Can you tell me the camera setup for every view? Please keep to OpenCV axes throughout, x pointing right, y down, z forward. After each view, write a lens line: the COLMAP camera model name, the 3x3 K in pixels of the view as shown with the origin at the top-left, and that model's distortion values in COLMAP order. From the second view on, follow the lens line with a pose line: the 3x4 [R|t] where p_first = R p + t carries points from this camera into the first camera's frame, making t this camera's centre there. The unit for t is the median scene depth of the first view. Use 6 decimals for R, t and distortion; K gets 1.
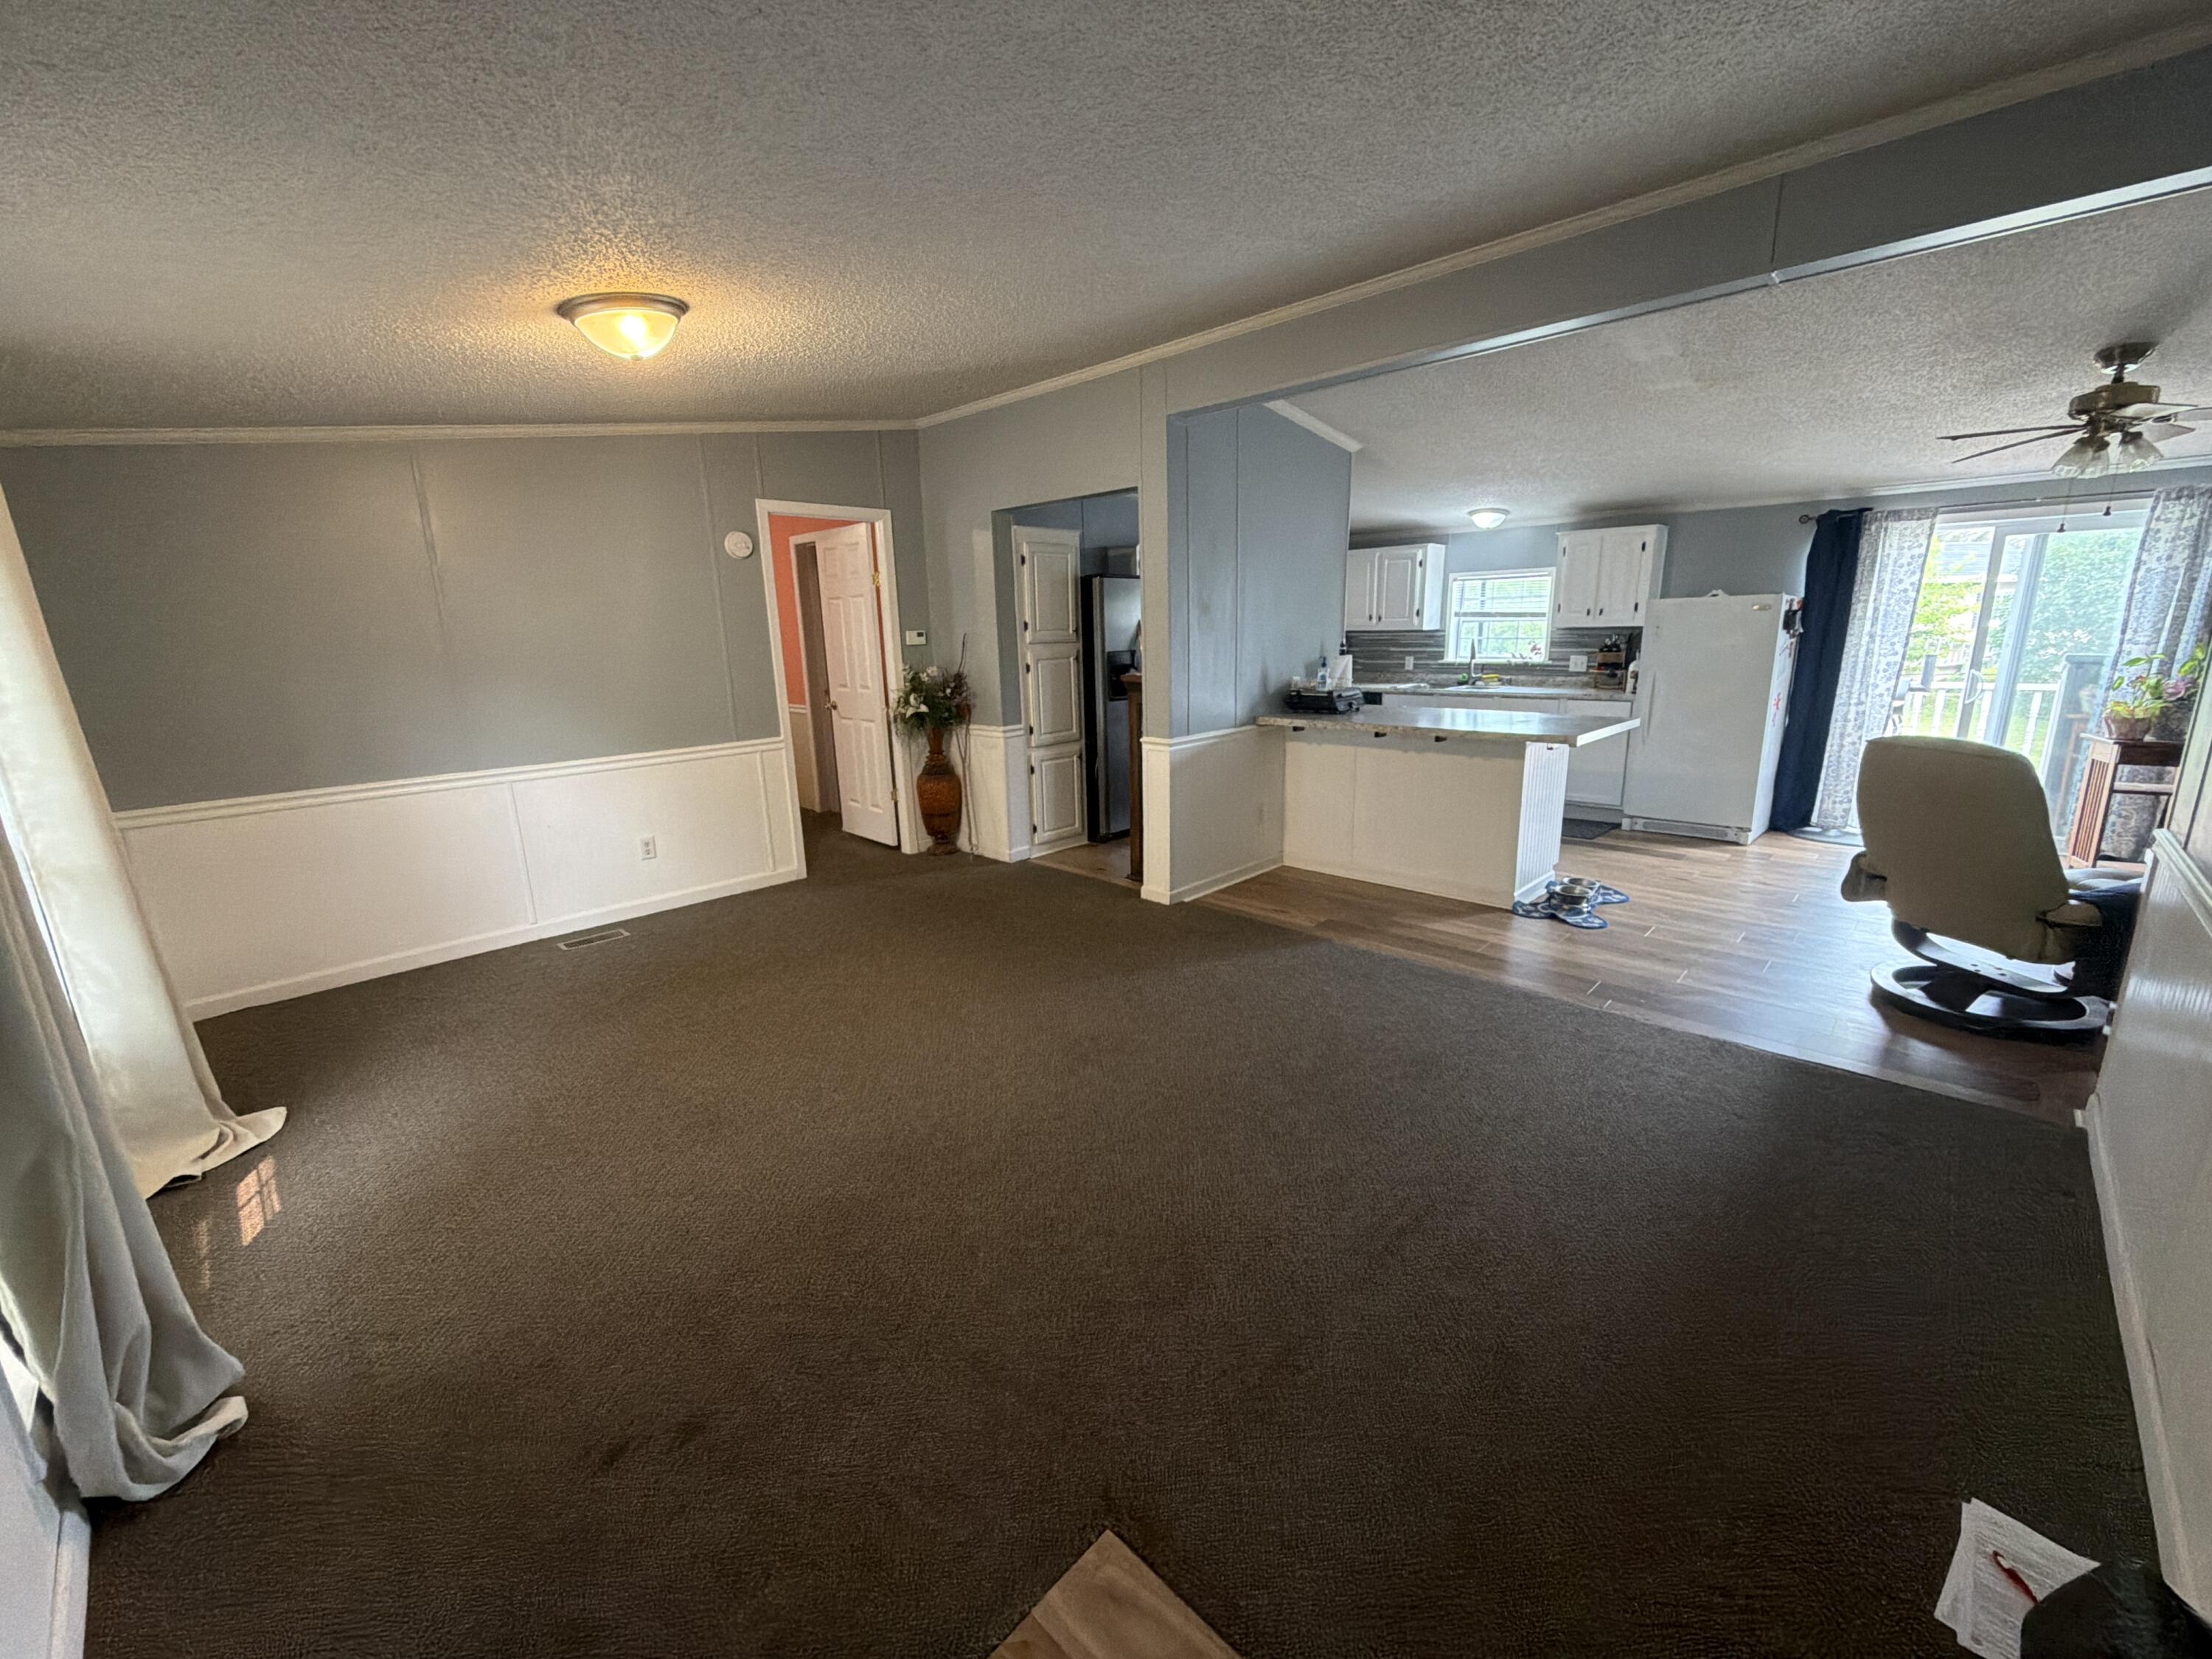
lens RADIAL K [[879.4, 0, 1102.4], [0, 879.4, 826.1], [0, 0, 1]] dist [-0.000678, -0.000185]
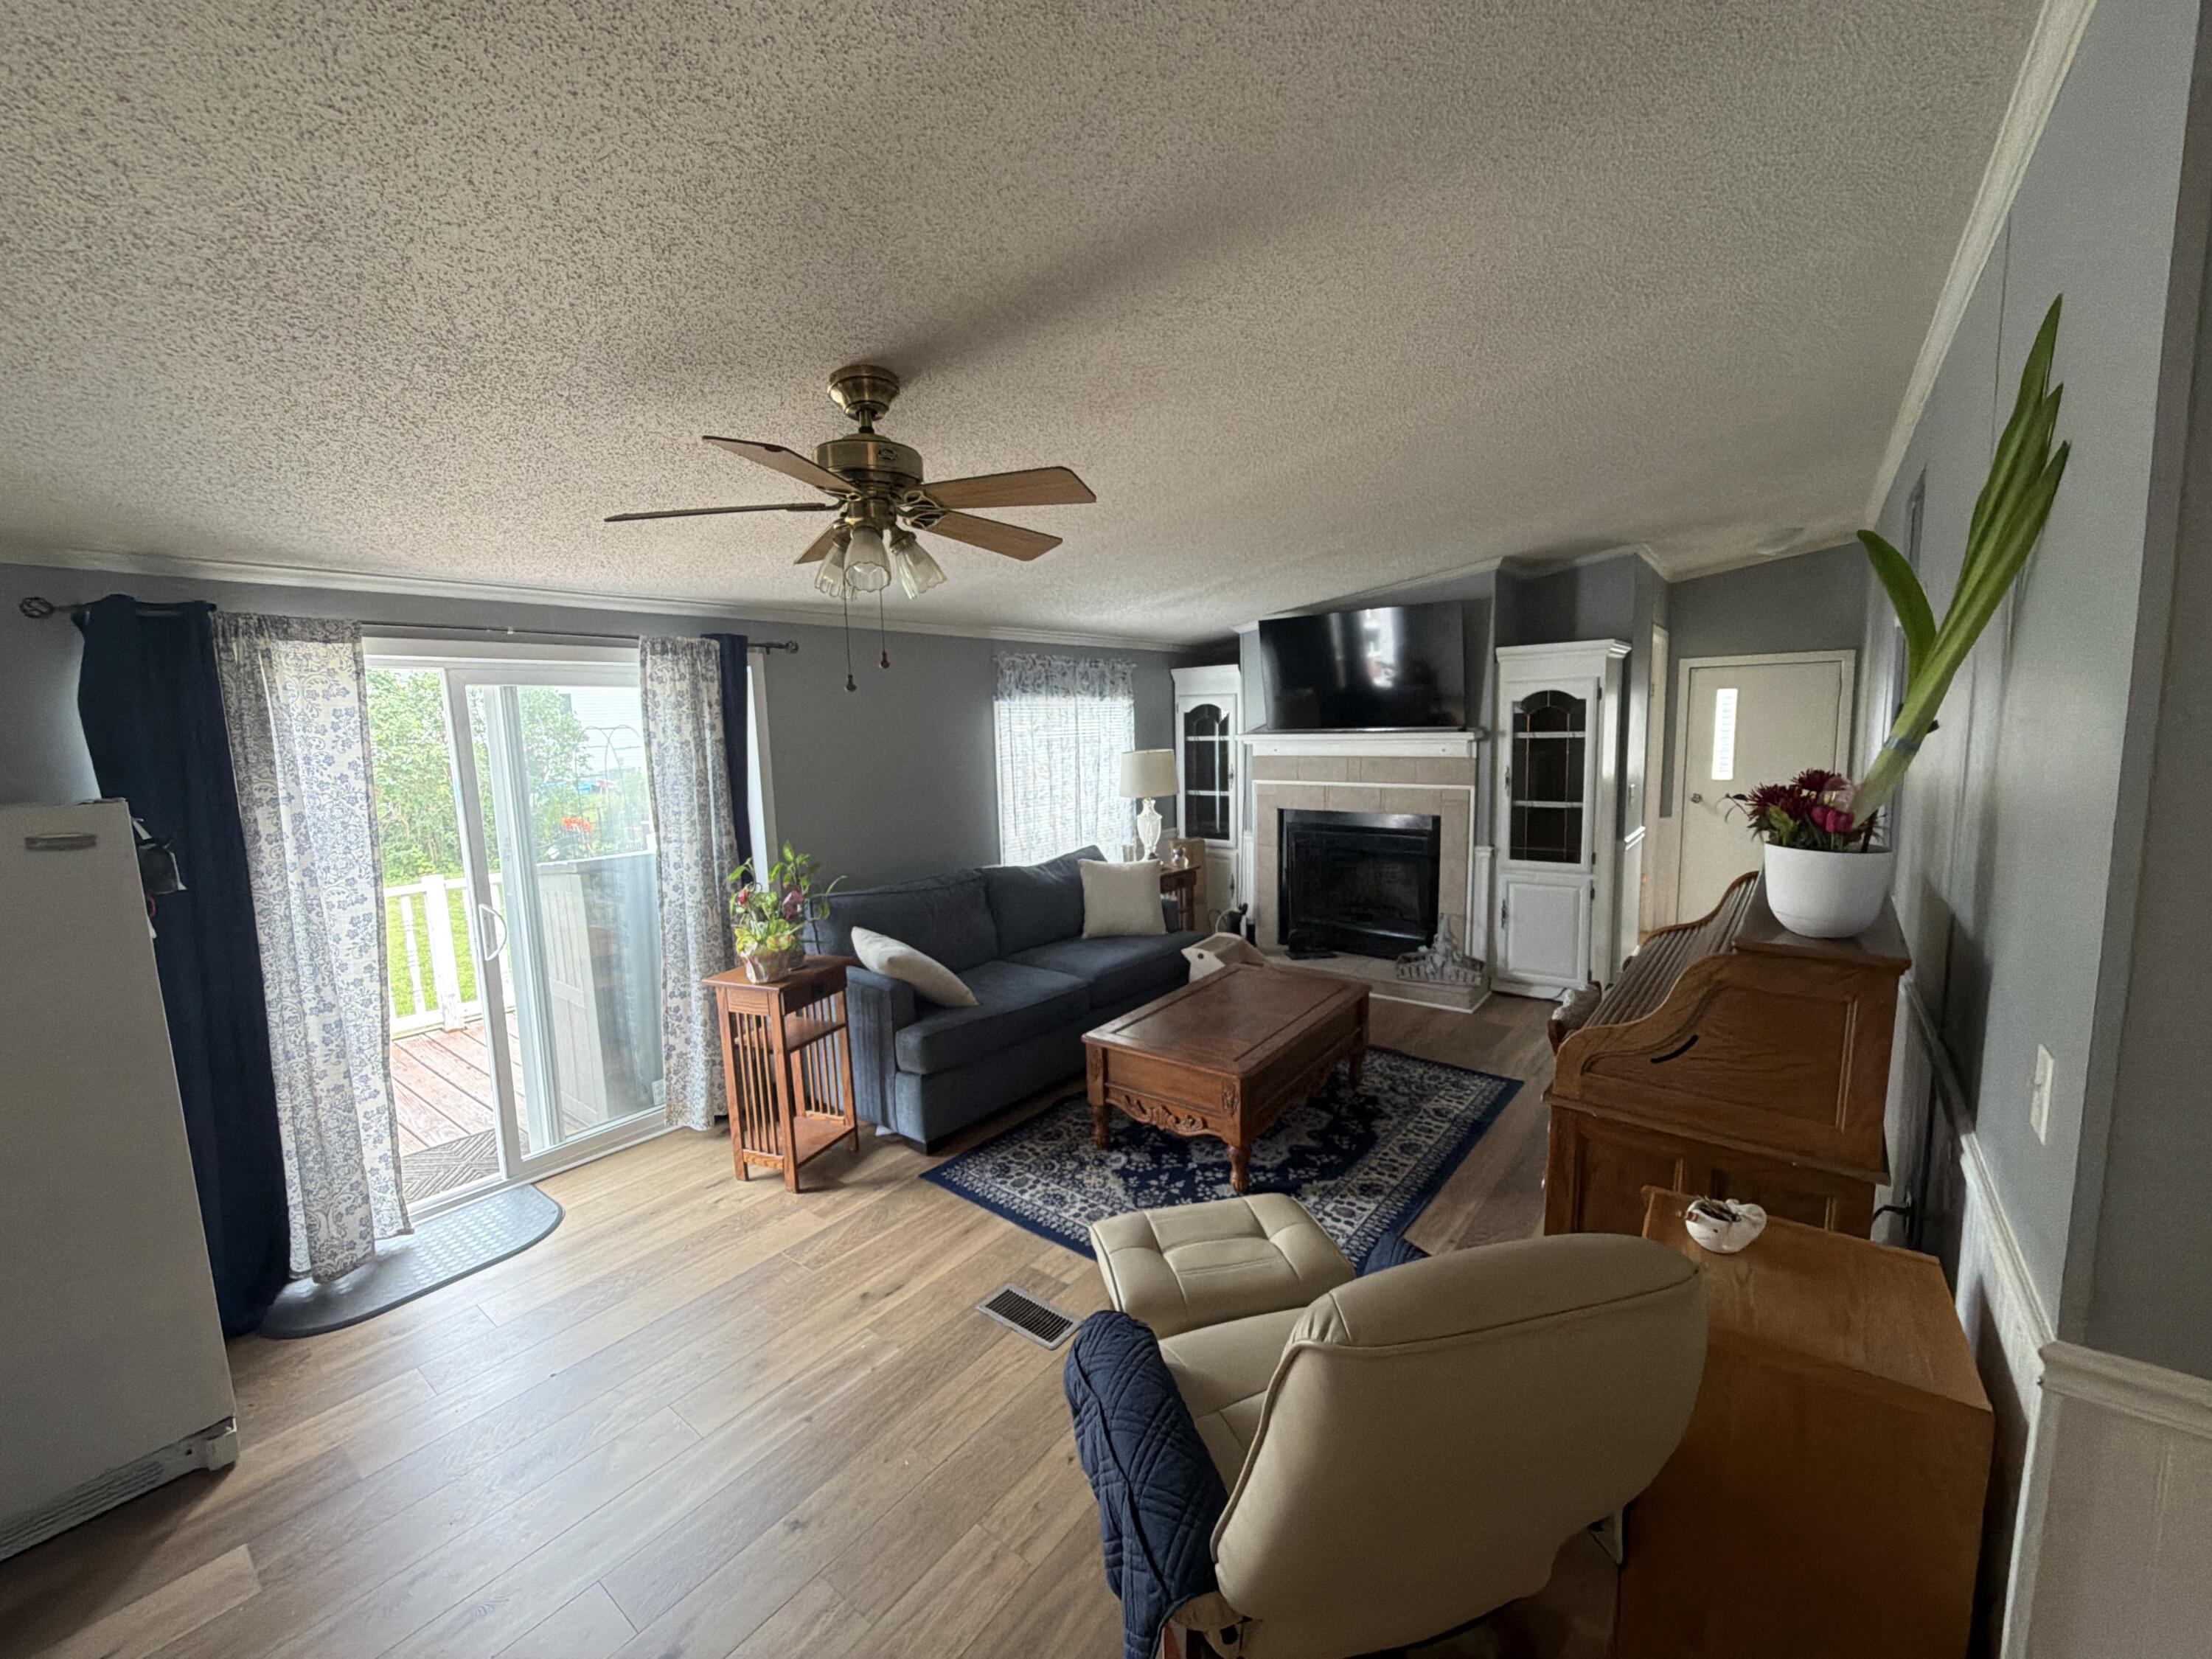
lens RADIAL K [[879.4, 0, 1109.8], [0, 879.4, 831.9], [0, 0, 1]] dist [-0.000678, -0.000185]
pose [[-0.118523, -0.099122, 0.987991, 0.346459], [0.249268, 0.960172, 0.126234, -0.184339], [-0.961154, 0.261237, -0.089094, 0.603568]]
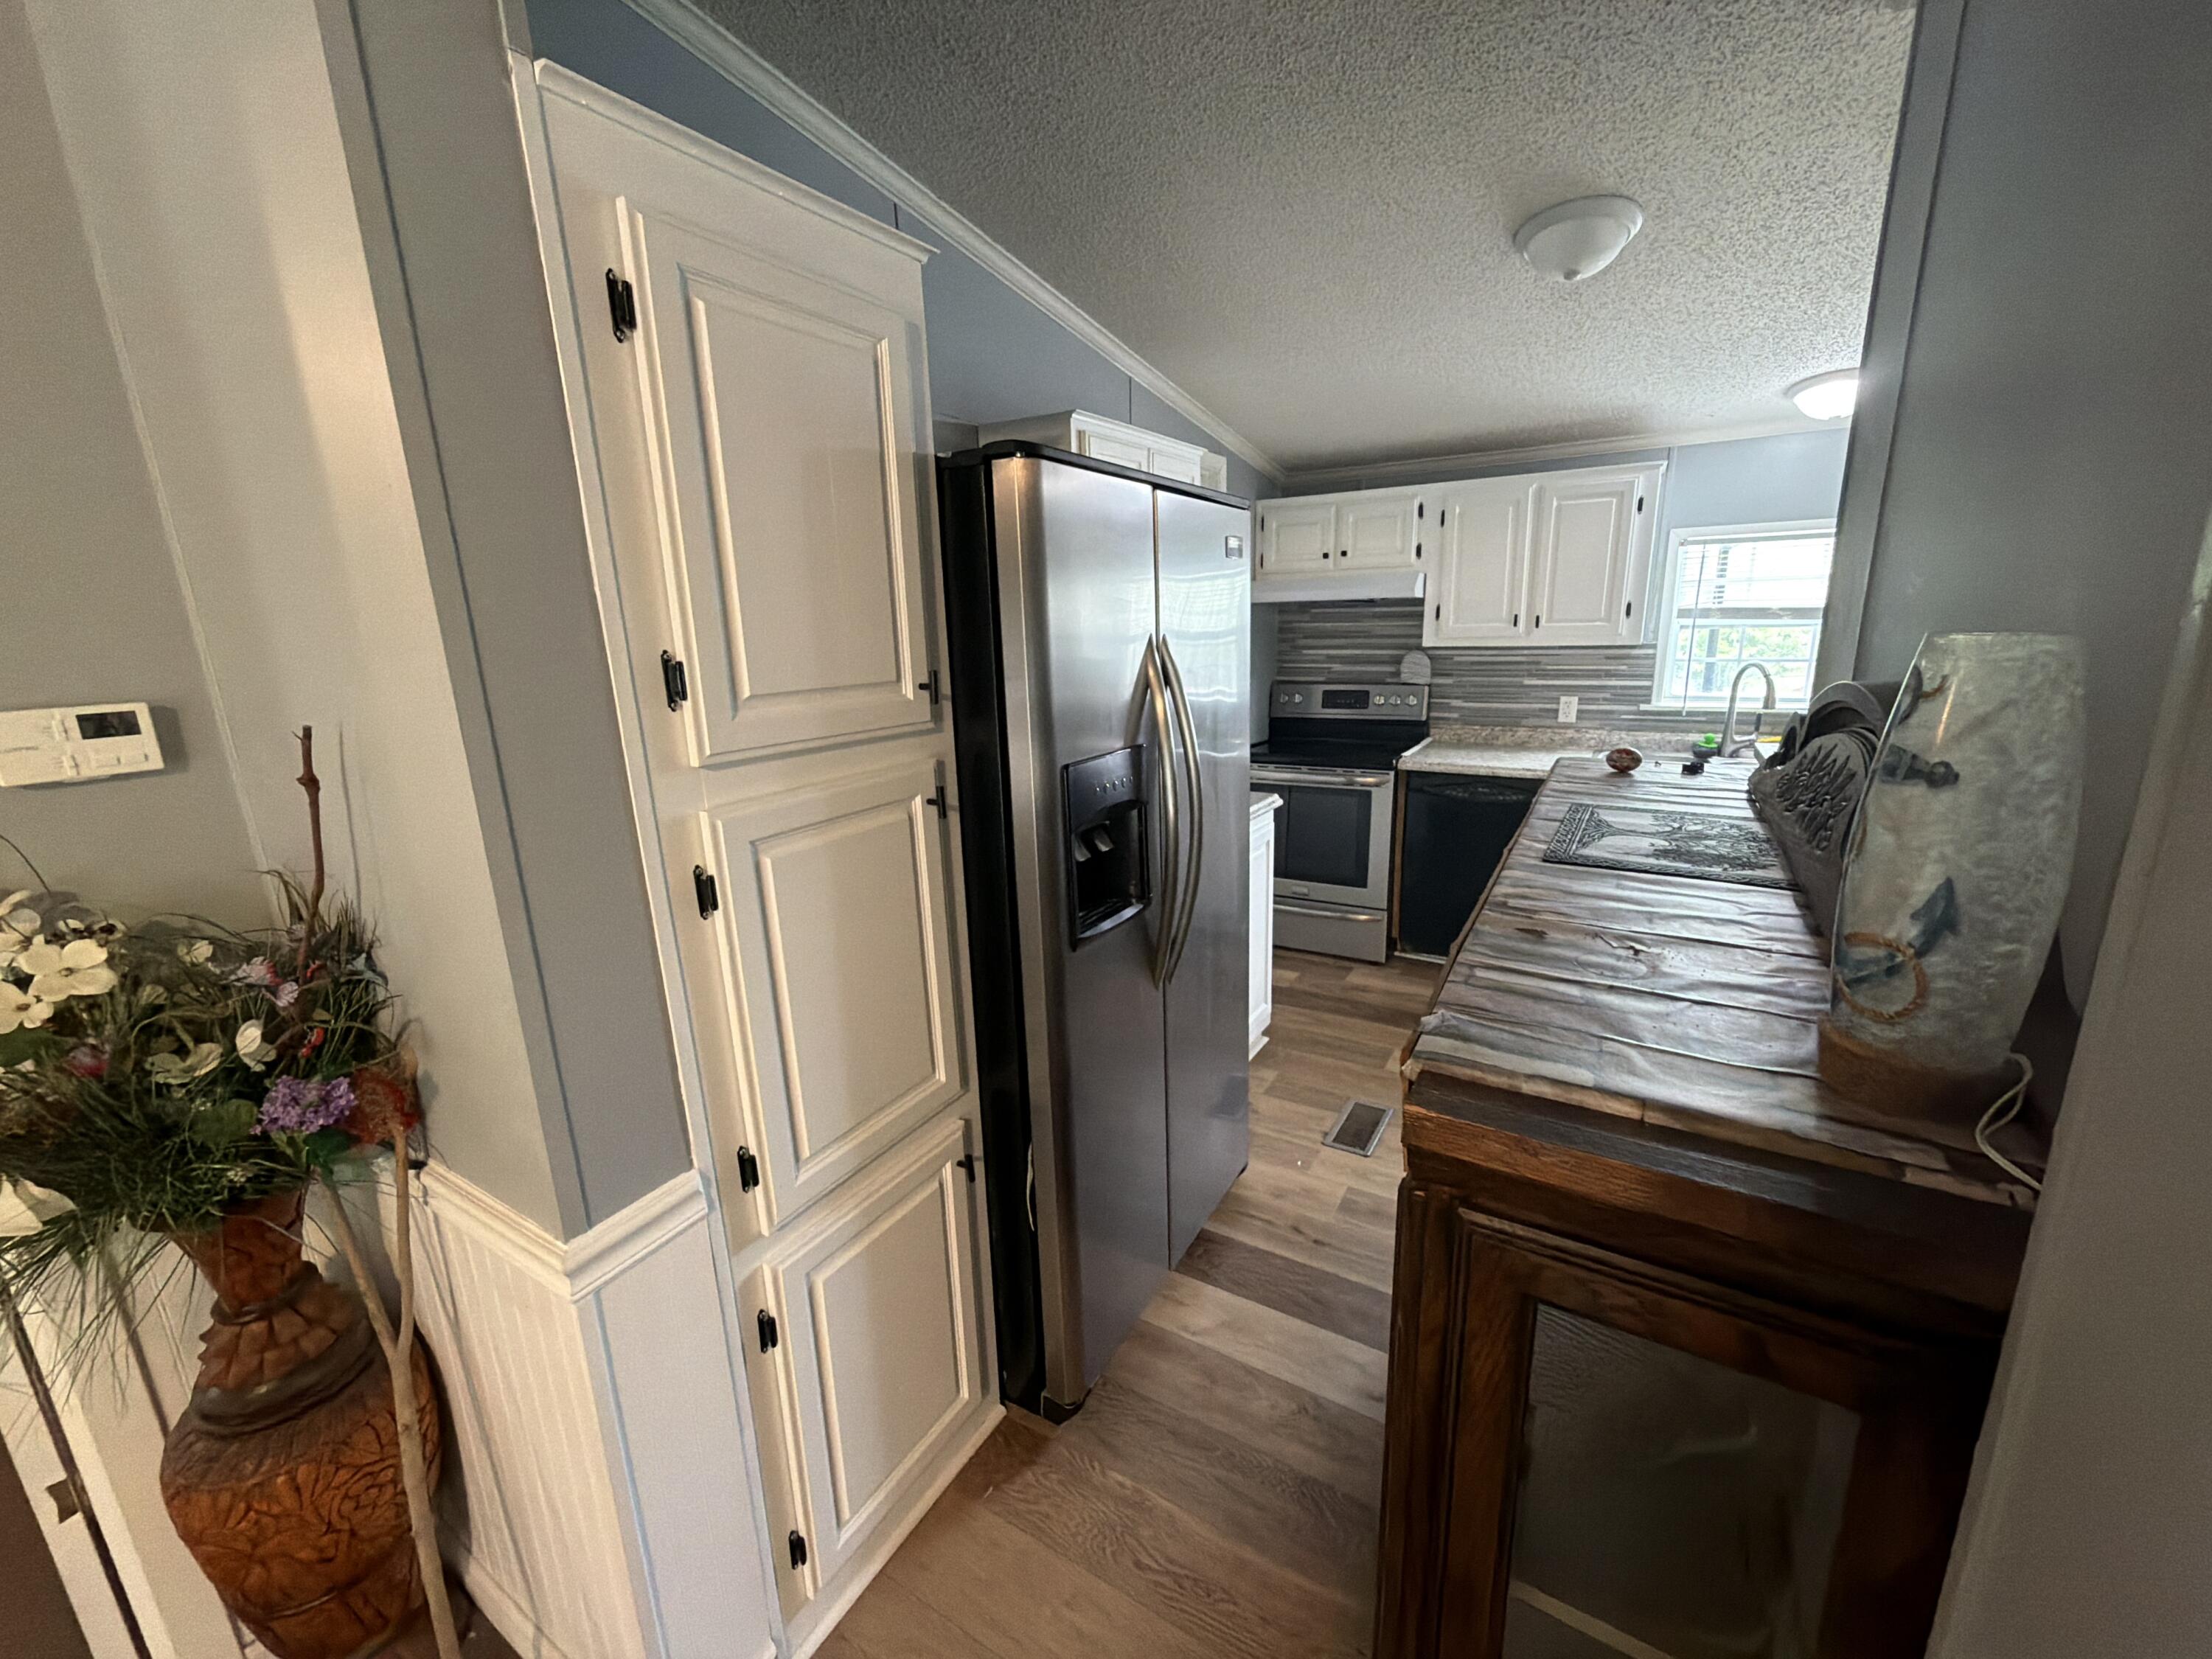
lens RADIAL K [[879.4, 0, 1110.2], [0, 879.4, 831.1], [0, 0, 1]] dist [-0.000678, -0.000185]
pose [[0.972391, -0.058778, 0.225833, -0.039346], [0.057557, 0.998270, 0.011993, -0.187056], [-0.226147, 0.001337, 0.974092, 0.774143]]
